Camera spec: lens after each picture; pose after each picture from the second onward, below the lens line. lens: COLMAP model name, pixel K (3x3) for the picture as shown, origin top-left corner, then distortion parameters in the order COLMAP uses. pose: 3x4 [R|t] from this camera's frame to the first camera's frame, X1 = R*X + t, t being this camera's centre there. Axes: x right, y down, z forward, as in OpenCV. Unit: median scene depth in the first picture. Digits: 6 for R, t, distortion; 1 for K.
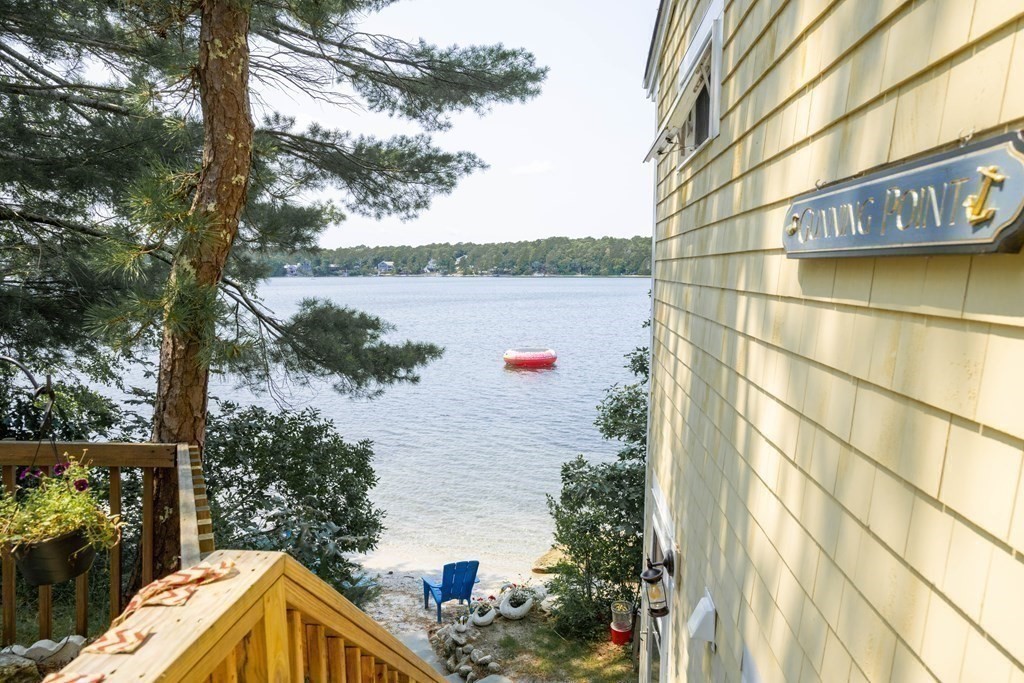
lens RADIAL K [[694.8, 0, 518.4], [0, 694.8, 351.4], [0, 0, 1]] dist [-0.069037, -0.000675]
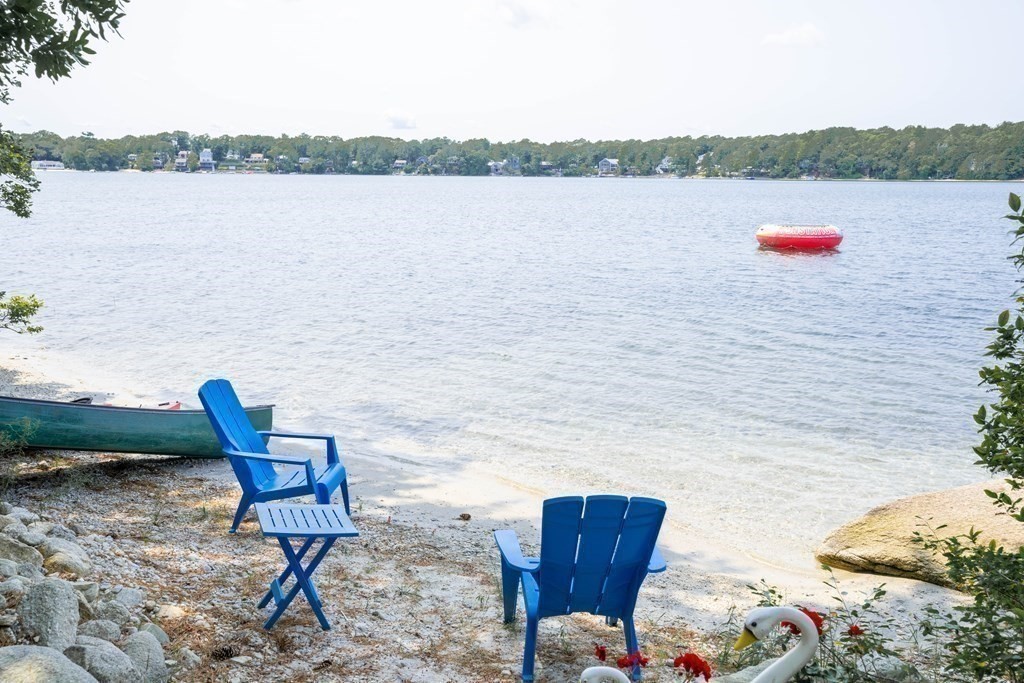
lens RADIAL K [[851.4, 0, 508.2], [0, 851.4, 344.4], [0, 0, 1]] dist [0.012899, 0.021627]
pose [[0.954398, 0.070164, -0.290174, -0.018153], [-0.045596, 0.994844, 0.090587, 0.194347], [0.295034, -0.073226, 0.952677, 0.598105]]
